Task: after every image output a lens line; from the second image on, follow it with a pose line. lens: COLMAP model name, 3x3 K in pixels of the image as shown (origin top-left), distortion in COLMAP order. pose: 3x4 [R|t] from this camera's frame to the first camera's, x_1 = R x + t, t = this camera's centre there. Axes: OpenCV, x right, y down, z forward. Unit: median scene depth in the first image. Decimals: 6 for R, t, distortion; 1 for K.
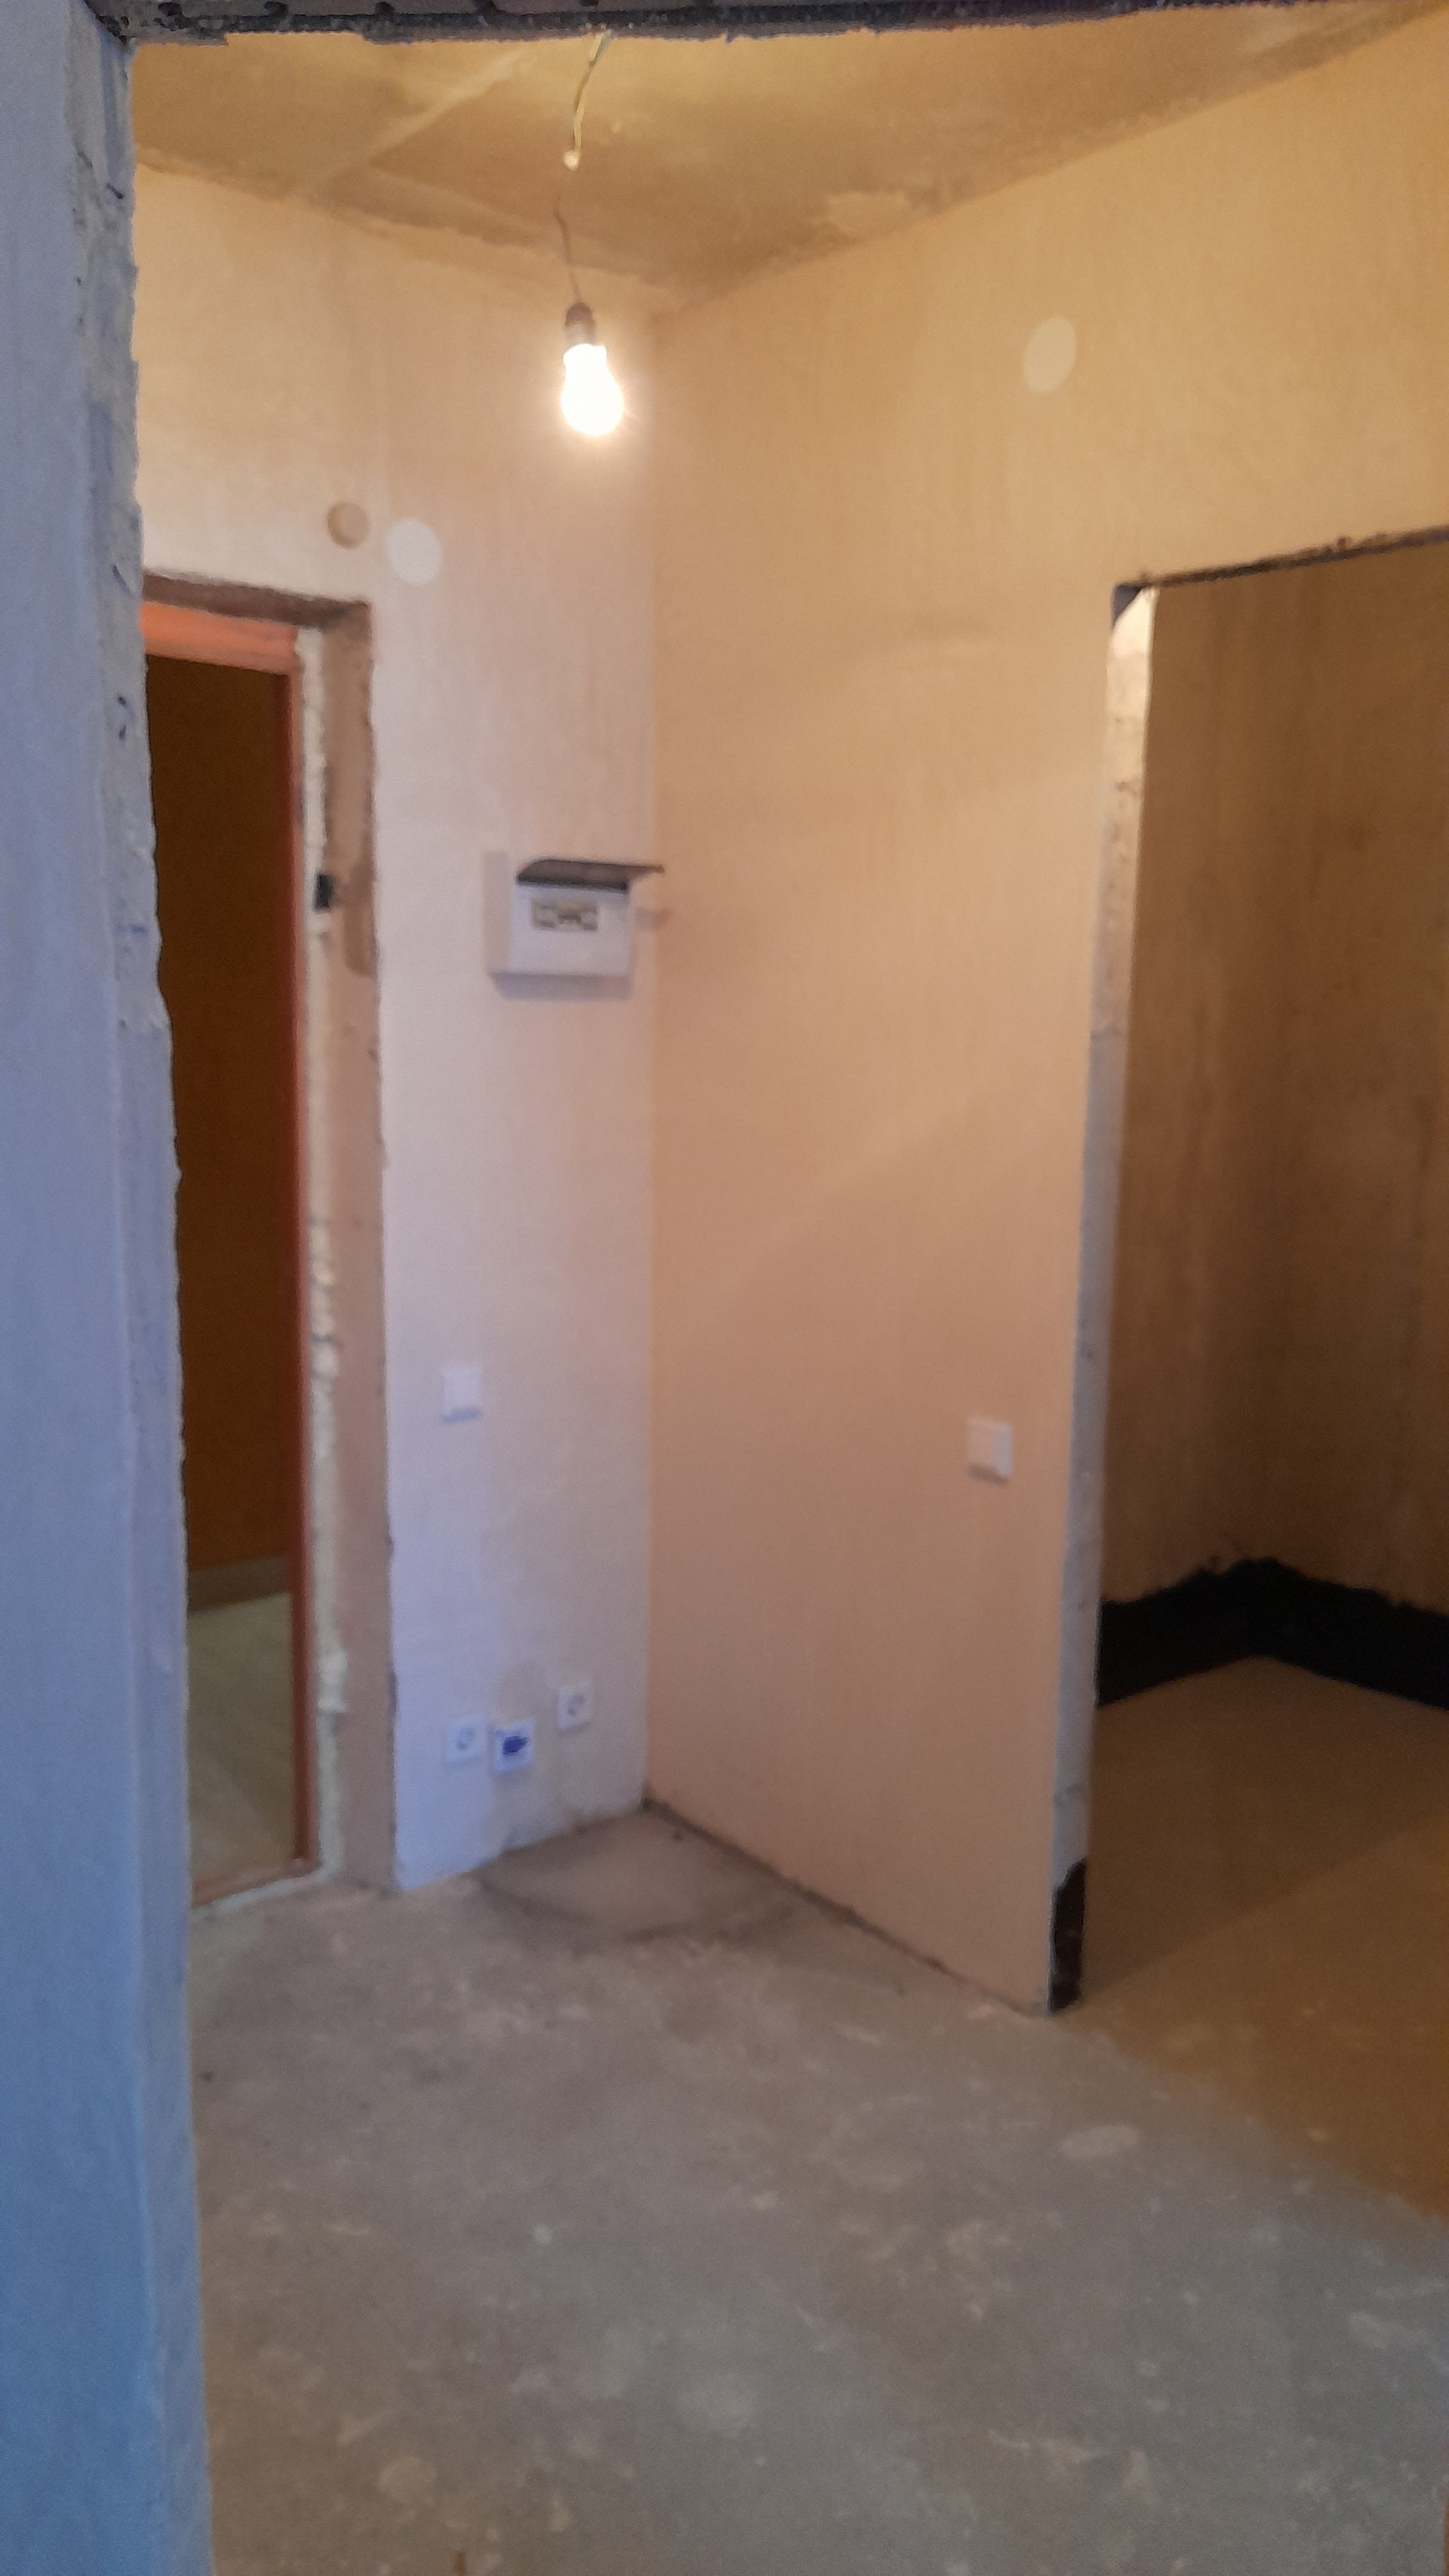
lens RADIAL K [[1902.9, 0, 717.8], [0, 1902.9, 1322.3], [0, 0, 1]] dist [-0.000376, -0.000751]
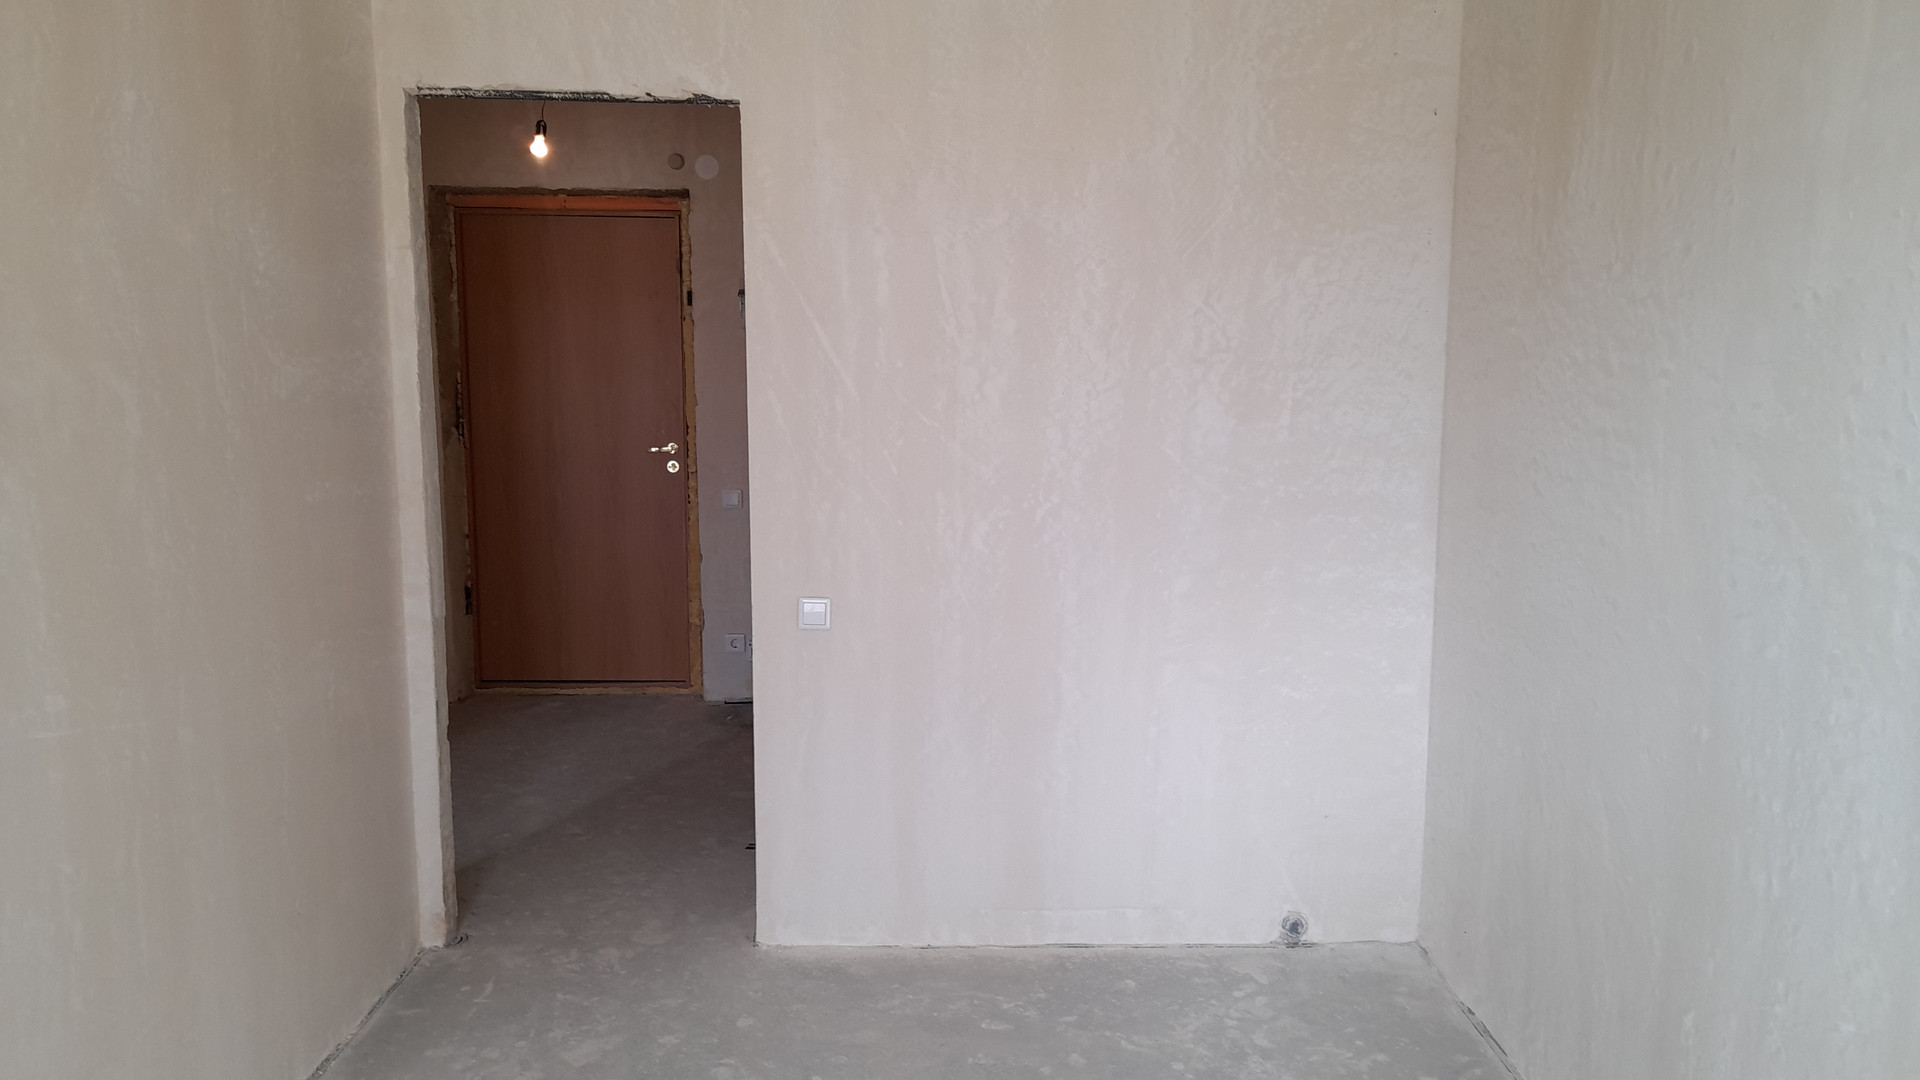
lens RADIAL K [[1403.9, 0, 960.0], [0, 1403.9, 540.0], [0, 0, 1]] dist [0.099332, -0.001525]
pose [[0.756297, 0.078776, -0.649469, 1.352678], [-0.096092, 0.995333, 0.008829, 0.047273], [0.647133, 0.055731, 0.760337, -0.207736]]
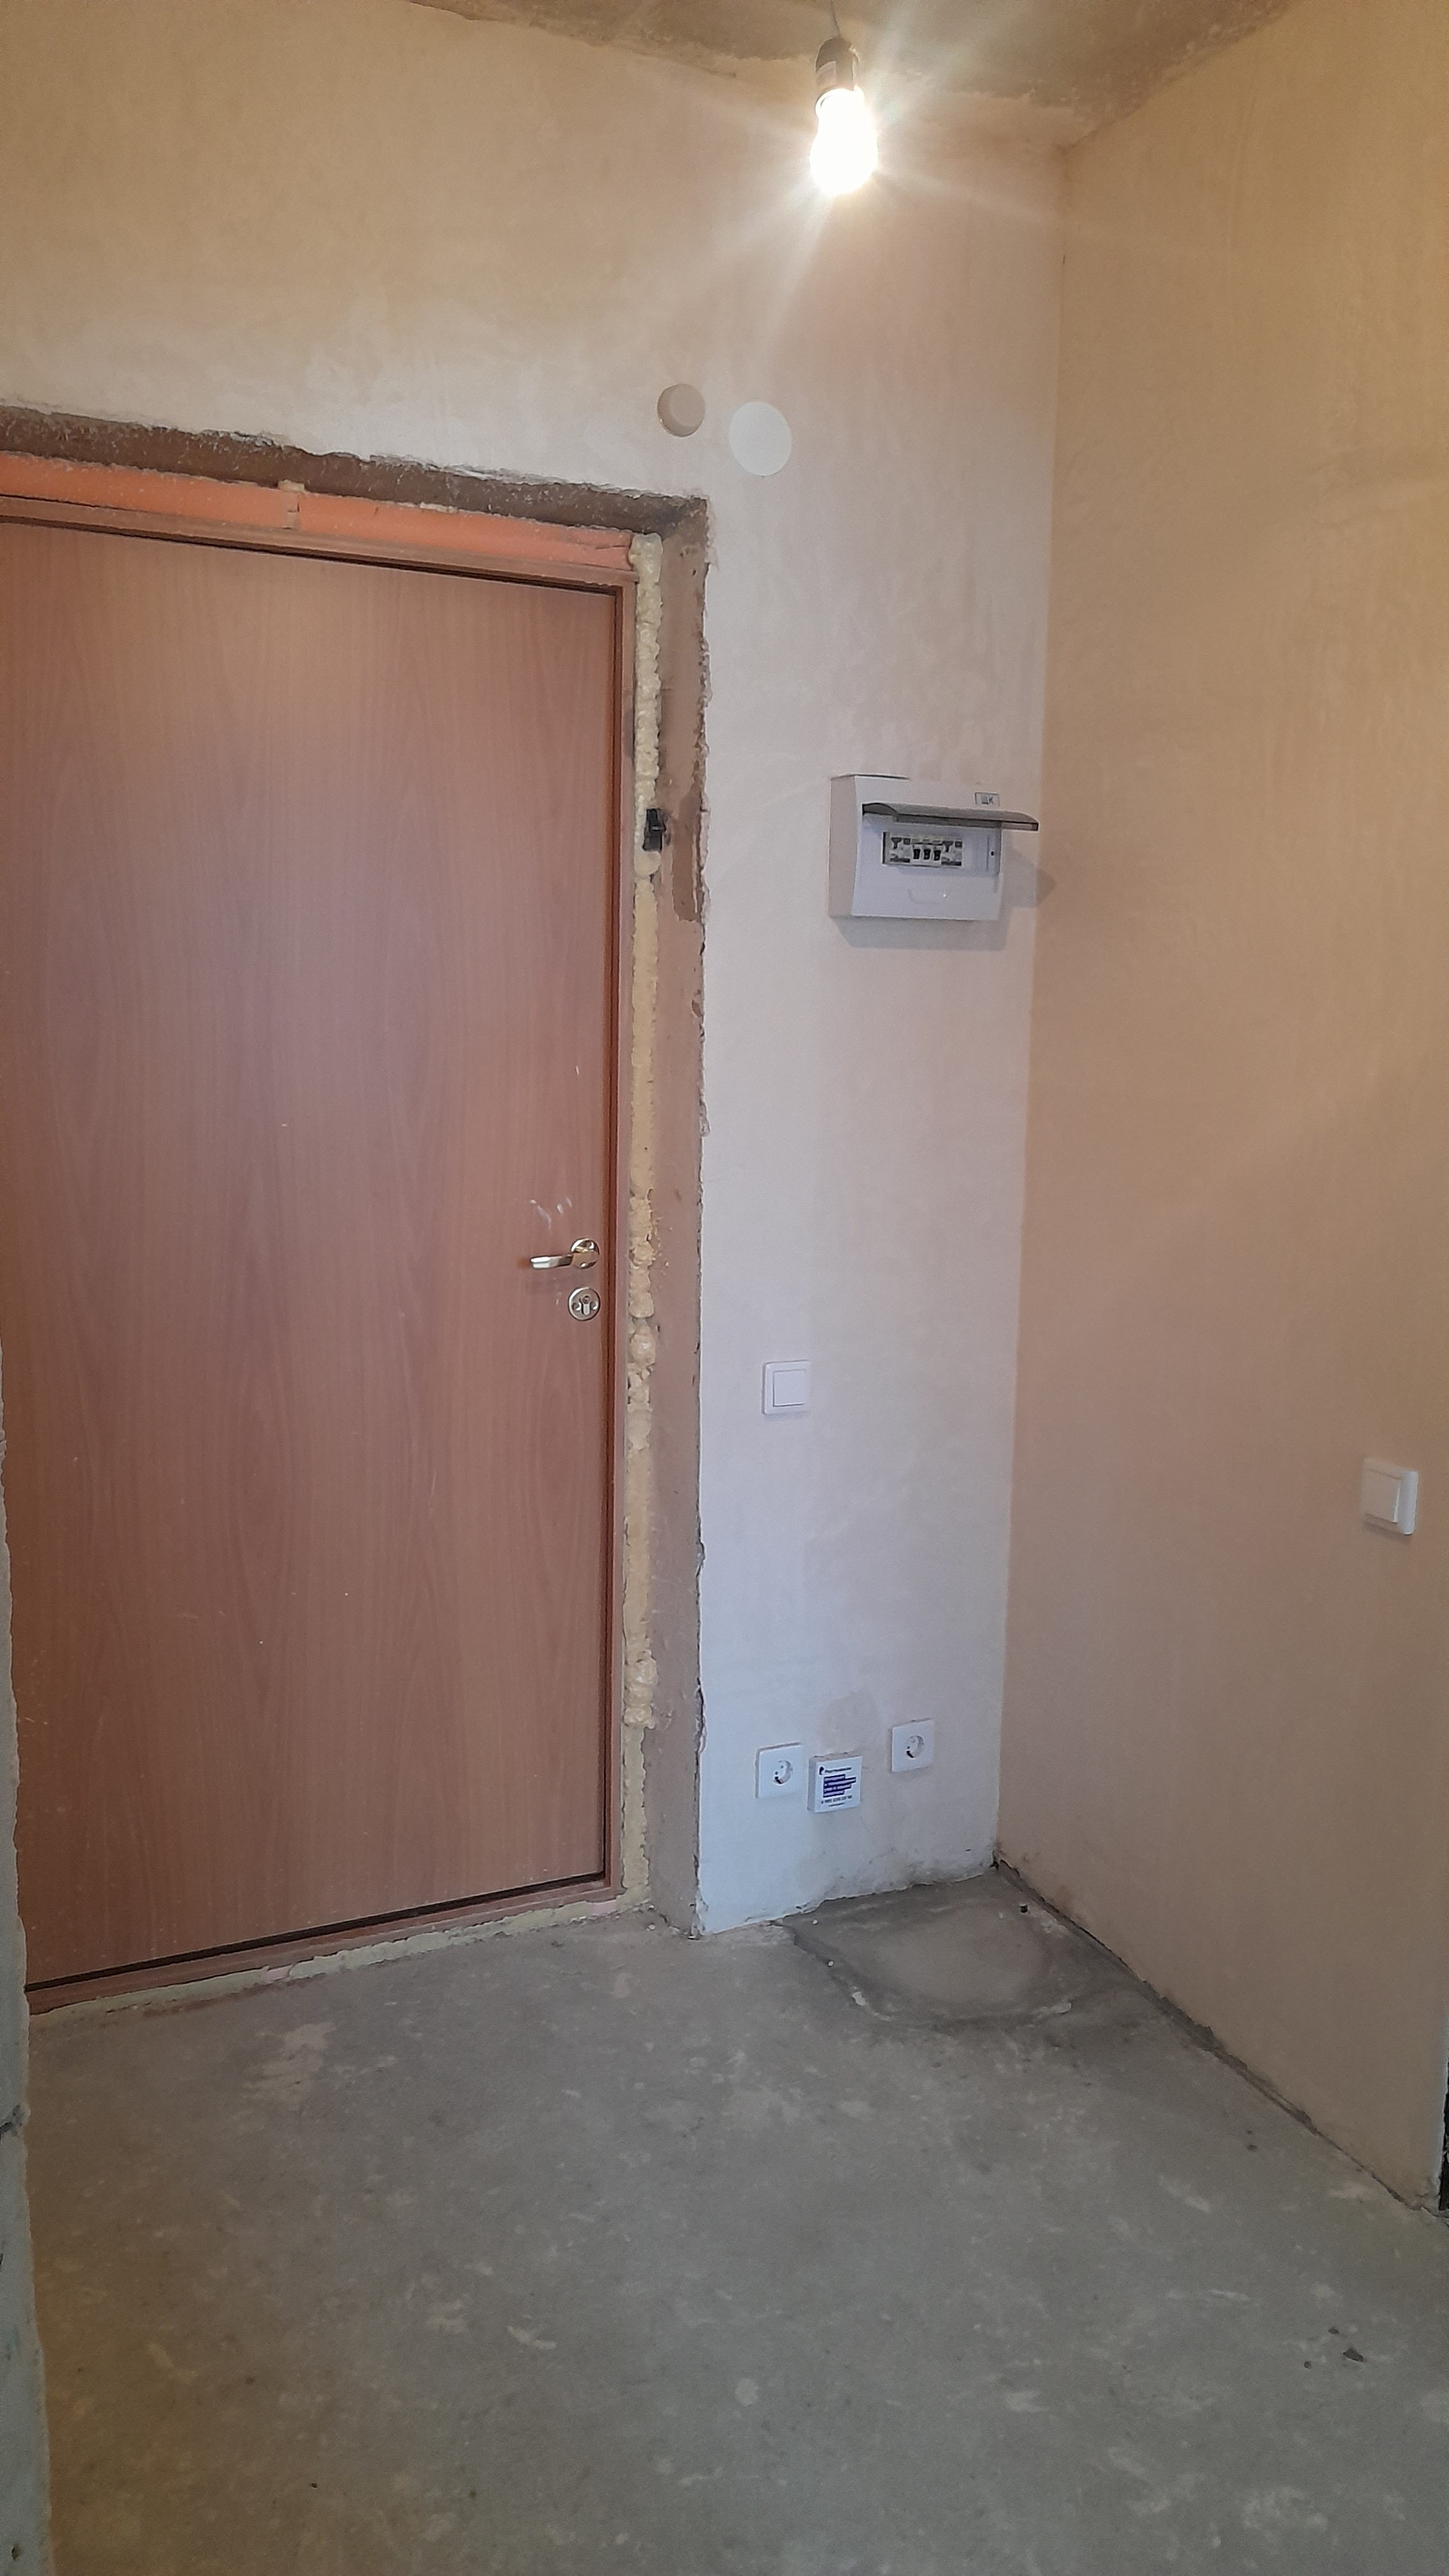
lens RADIAL K [[1870.0, 0, 726.2], [0, 1870.0, 1319.7], [0, 0, 1]] dist [0.034749, -0.037643]
pose [[0.959757, 0.046359, -0.276978, 0.084898], [-0.046091, 0.998909, 0.007479, -0.000501], [0.277023, 0.005588, 0.960847, 0.150972]]
